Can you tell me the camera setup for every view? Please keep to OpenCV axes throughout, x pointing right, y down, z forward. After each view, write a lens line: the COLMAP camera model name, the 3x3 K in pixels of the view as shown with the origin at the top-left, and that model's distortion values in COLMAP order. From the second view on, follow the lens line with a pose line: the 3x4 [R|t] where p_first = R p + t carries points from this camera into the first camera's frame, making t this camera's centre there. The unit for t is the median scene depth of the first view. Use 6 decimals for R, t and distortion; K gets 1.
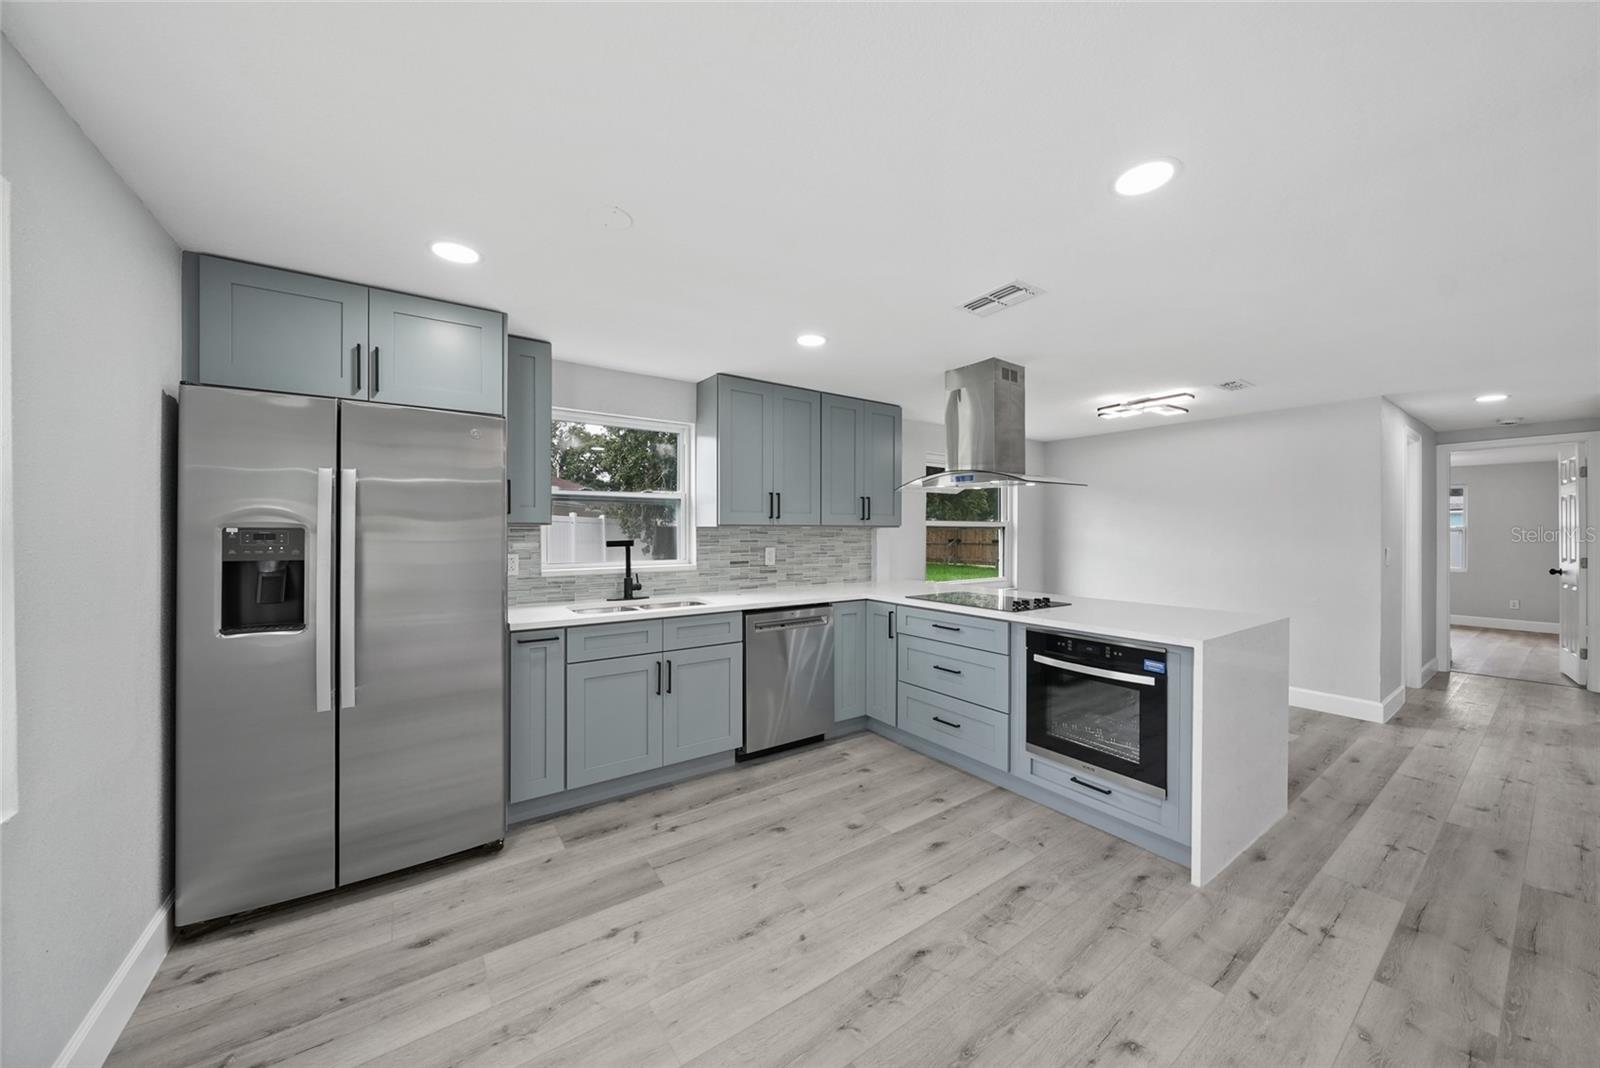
lens RADIAL K [[553.1, 0, 803.6], [0, 553.1, 531.2], [0, 0, 1]] dist [-0.003855, -0.000058]
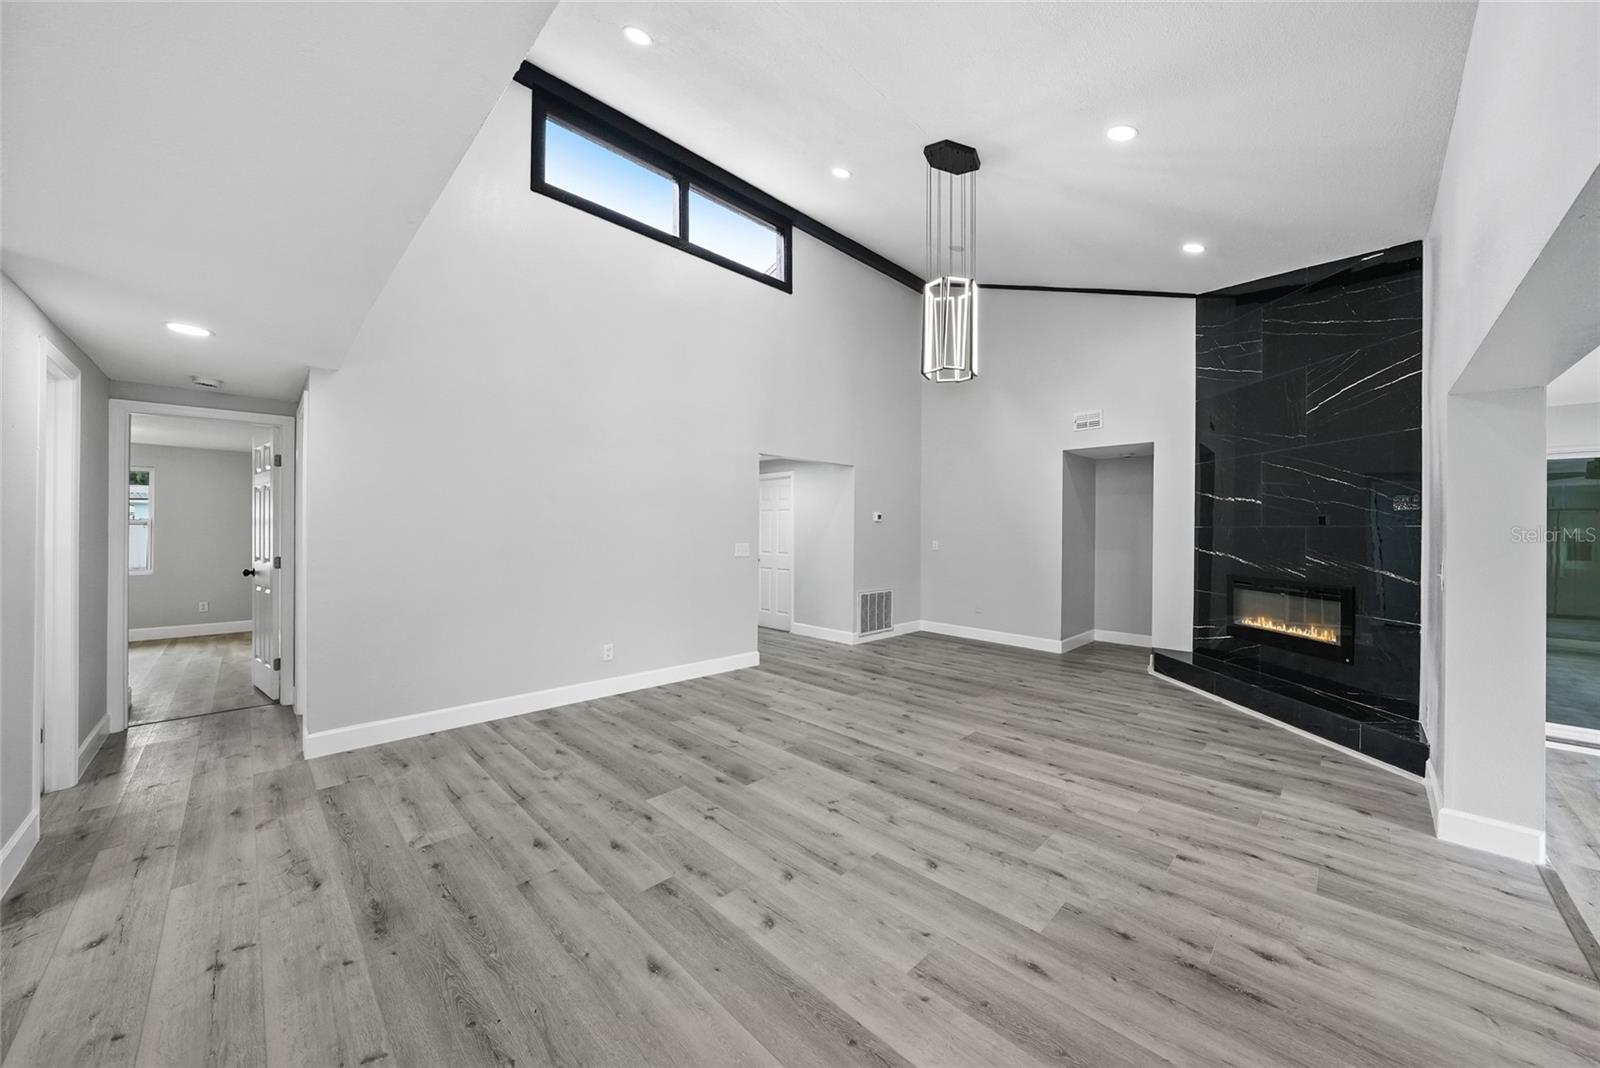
lens RADIAL K [[569.4, 0, 803.6], [0, 569.4, 530.2], [0, 0, 1]] dist [-0.029776, 0.006604]
pose [[-0.172516, -0.005700, 0.984990, 0.528833], [-0.011209, 0.999930, 0.003823, -0.011266], [-0.984943, -0.010381, -0.172567, 0.434314]]
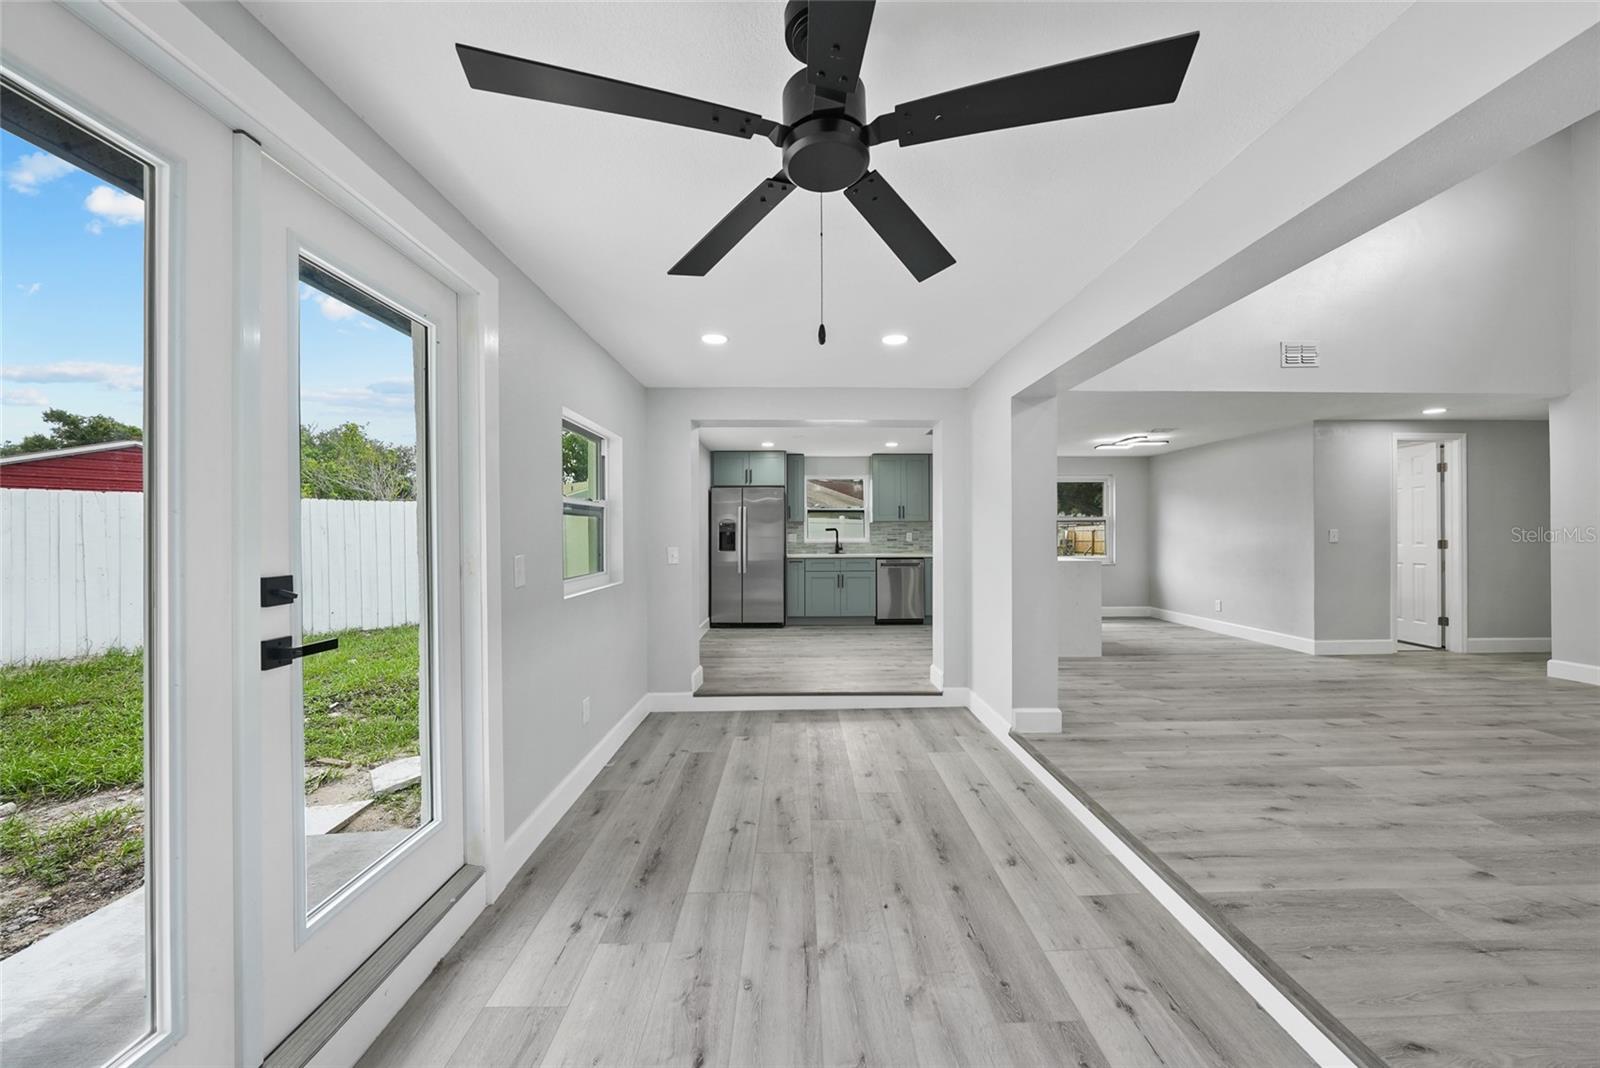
lens RADIAL K [[553.1, 0, 803.6], [0, 553.1, 531.2], [0, 0, 1]] dist [-0.003855, -0.000058]
pose [[0.826599, -0.009287, -0.562714, 0.870642], [0.006113, 0.999953, -0.007523, 0.042824], [0.562758, 0.002779, 0.826617, -1.008406]]
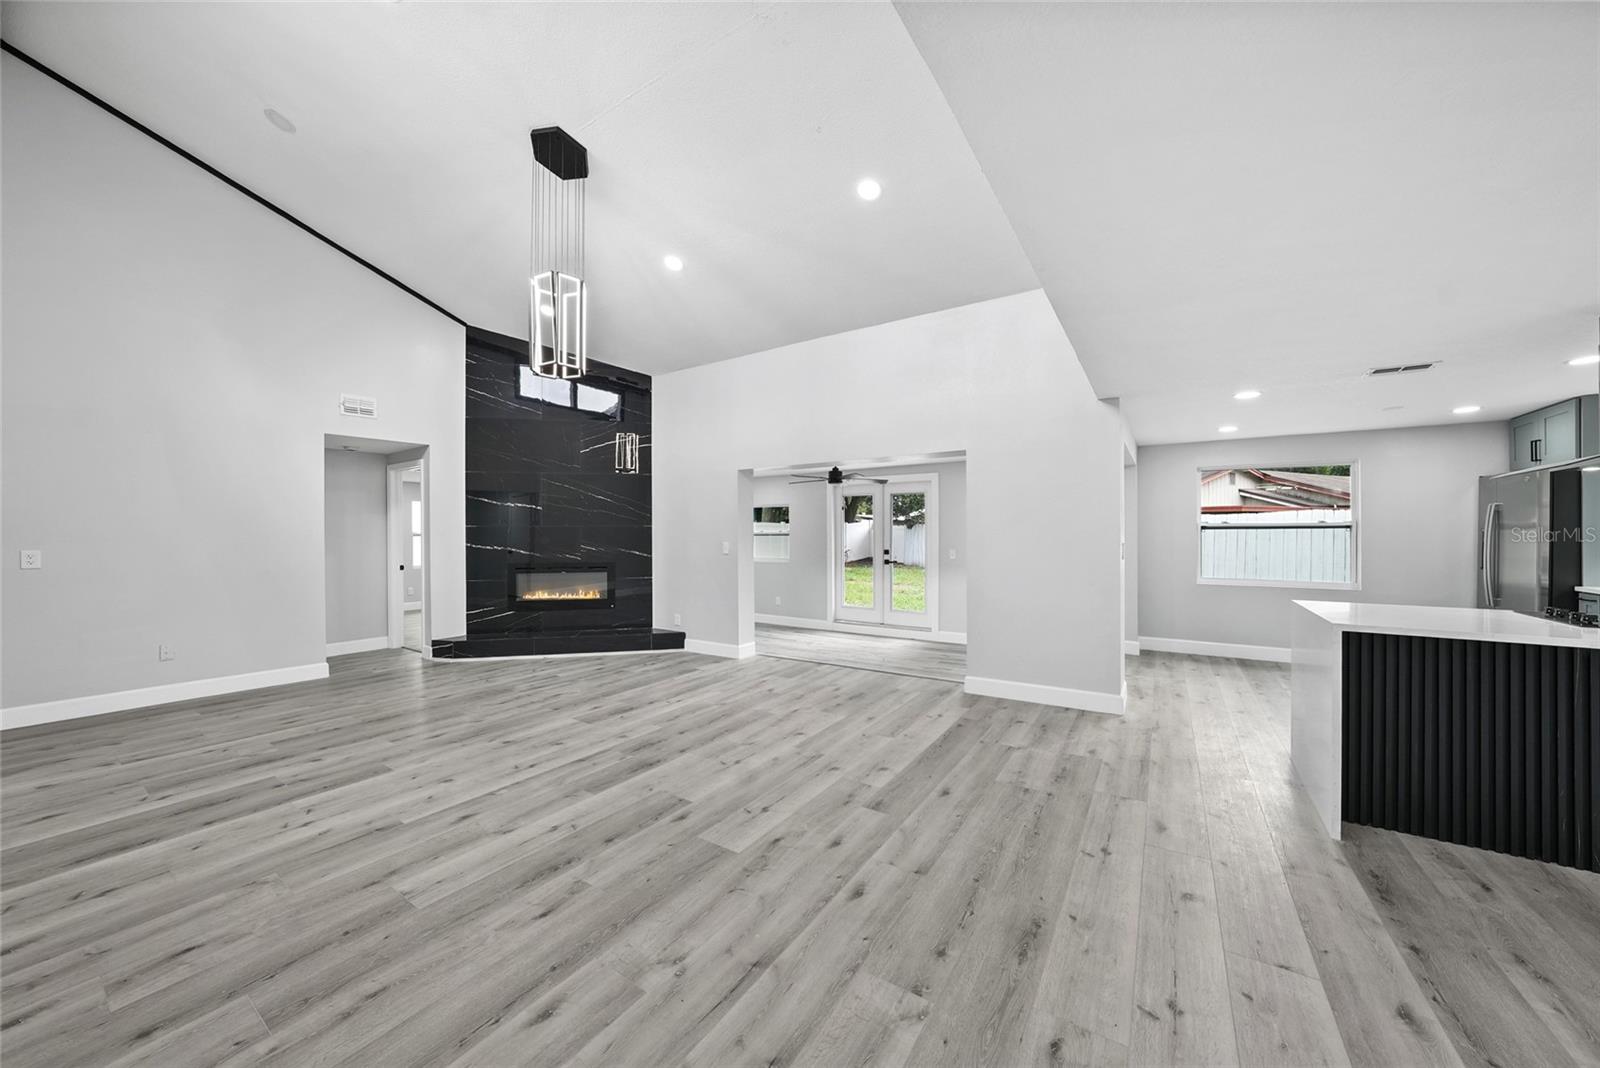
lens RADIAL K [[560.5, 0, 806.4], [0, 560.5, 531.9], [0, 0, 1]] dist [-0.029327, 0.006817]
pose [[-0.928844, 0.000207, -0.370471, 1.559237], [0.002636, 0.999978, -0.006051, 0.006524], [0.370461, -0.006597, -0.928825, 1.176521]]
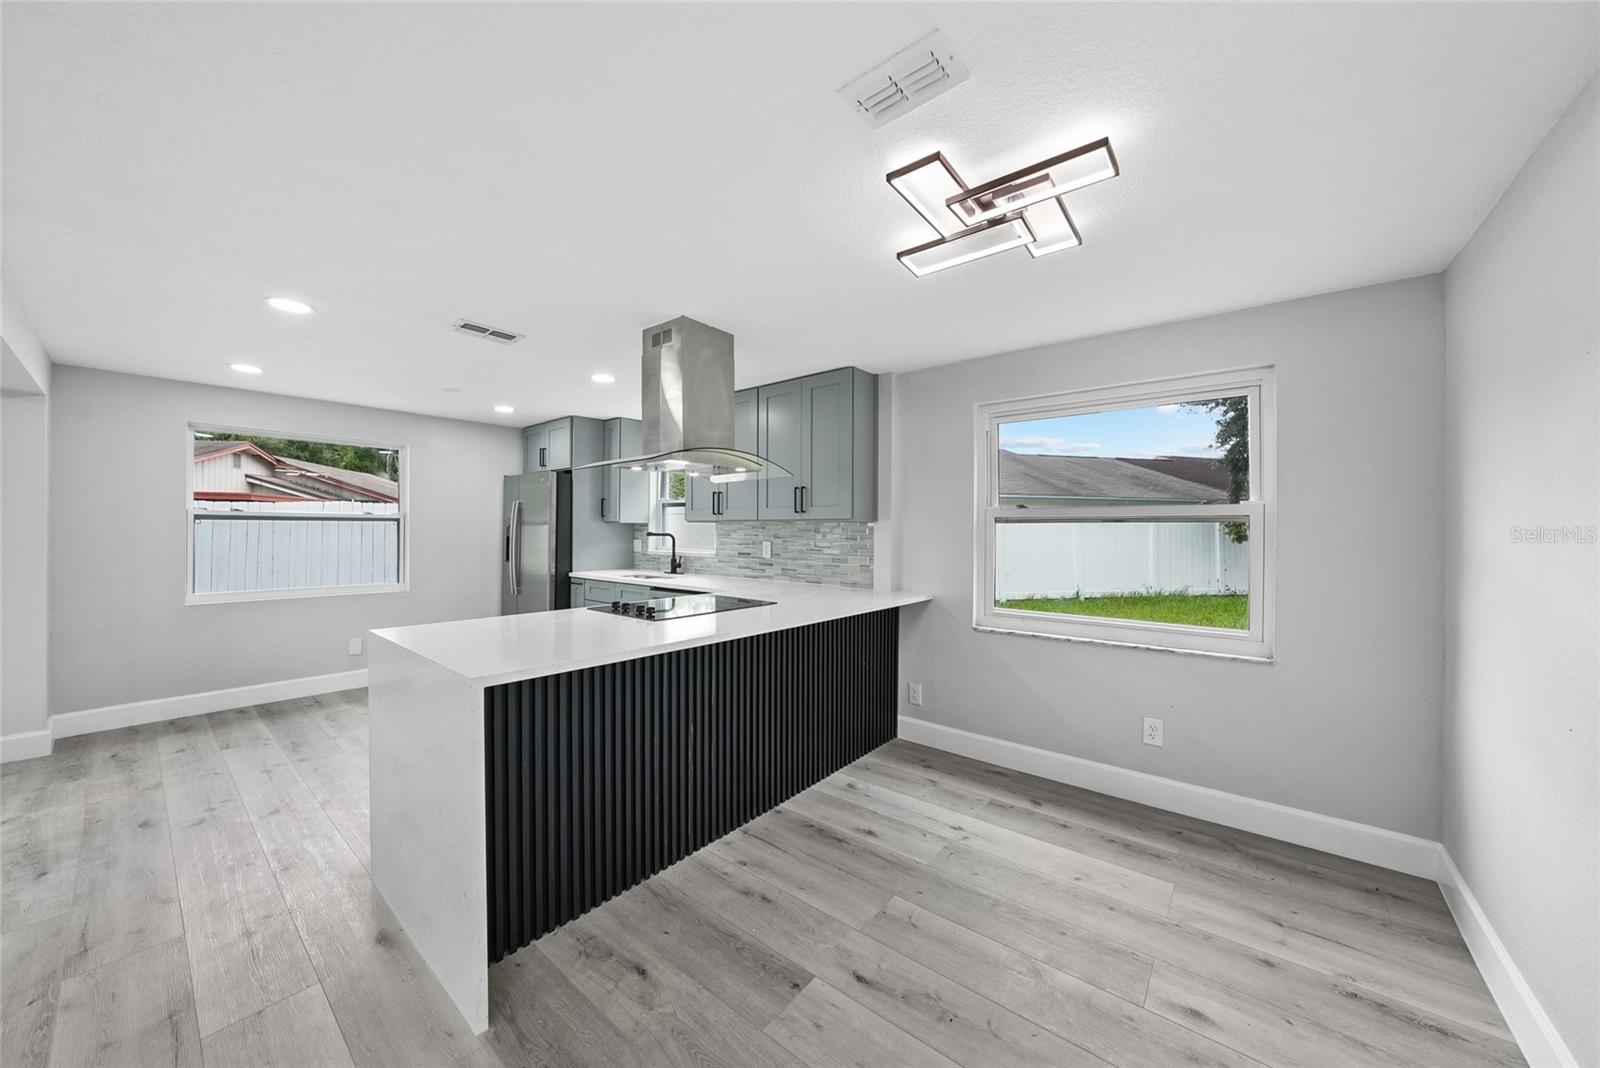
lens RADIAL K [[560.5, 0, 806.4], [0, 560.5, 531.9], [0, 0, 1]] dist [-0.029327, 0.006817]
pose [[0.272058, 0.004460, -0.962270, 1.151249], [-0.003629, 0.999987, 0.003609, 0.007709], [0.962274, 0.002510, 0.272071, 0.906239]]
